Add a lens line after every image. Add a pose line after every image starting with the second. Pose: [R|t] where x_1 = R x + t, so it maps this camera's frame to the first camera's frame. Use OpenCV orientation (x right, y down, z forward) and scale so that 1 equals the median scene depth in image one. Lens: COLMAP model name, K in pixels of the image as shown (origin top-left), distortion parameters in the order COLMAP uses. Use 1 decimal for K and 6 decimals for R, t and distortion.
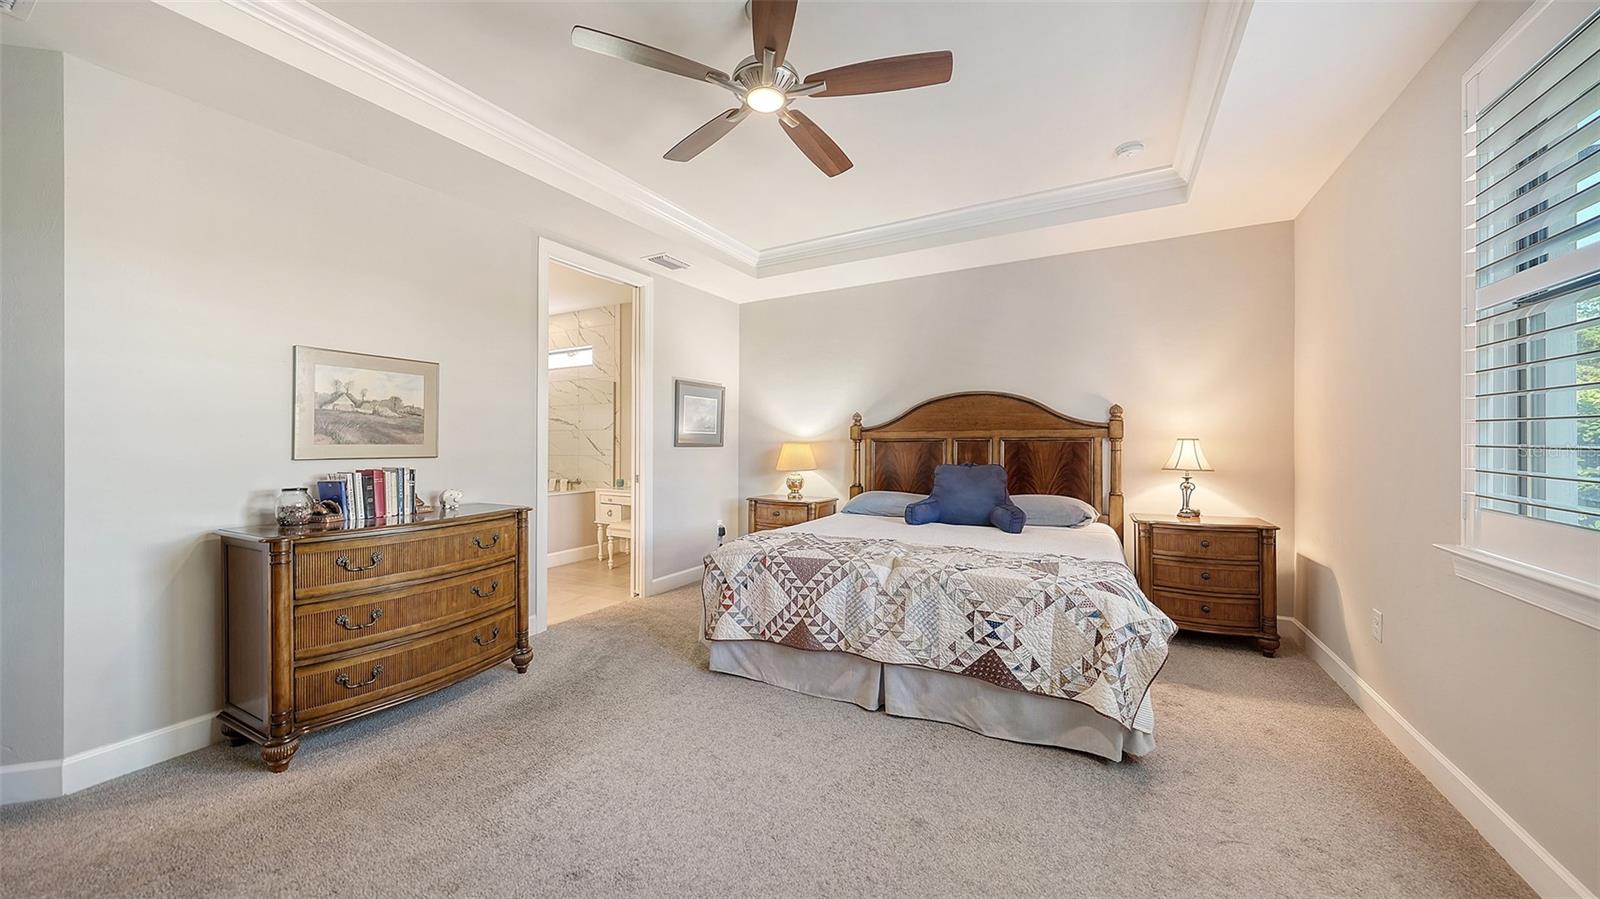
lens RADIAL K [[561.3, 0, 798.3], [0, 561.3, 443.1], [0, 0, 1]] dist [-0.002896, -0.000219]
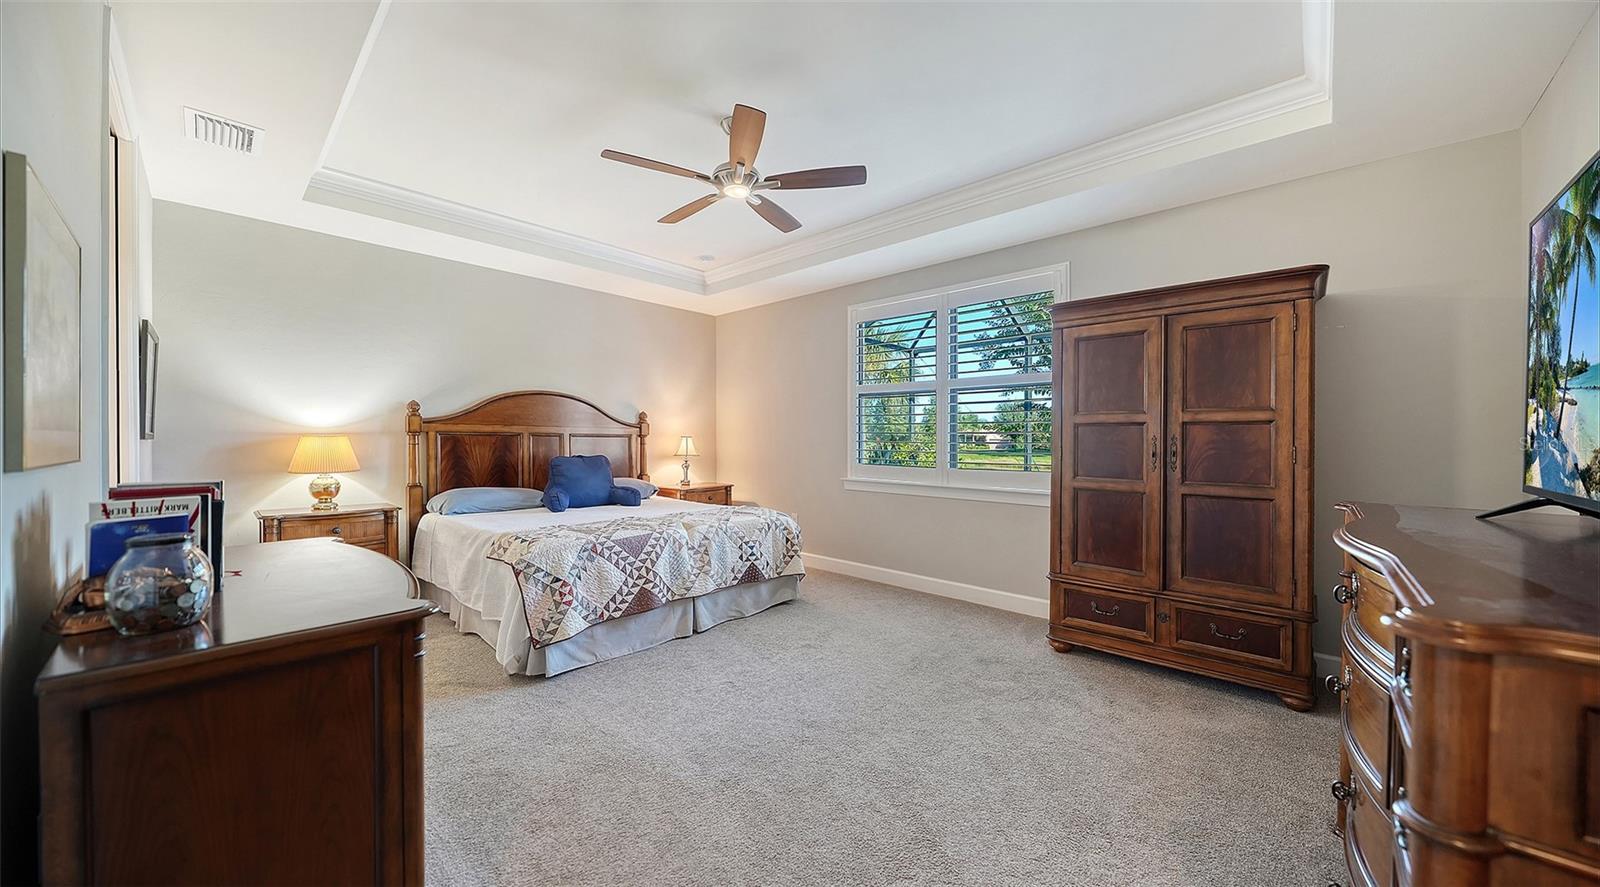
lens RADIAL K [[547.7, 0, 806.2], [0, 547.7, 438.1], [0, 0, 1]] dist [-0.000014, -0.000011]
pose [[0.230925, 0.008567, 0.972934, -1.032478], [-0.009708, 0.999932, -0.006501, 0.005118], [-0.972923, -0.007944, 0.230992, 0.400008]]
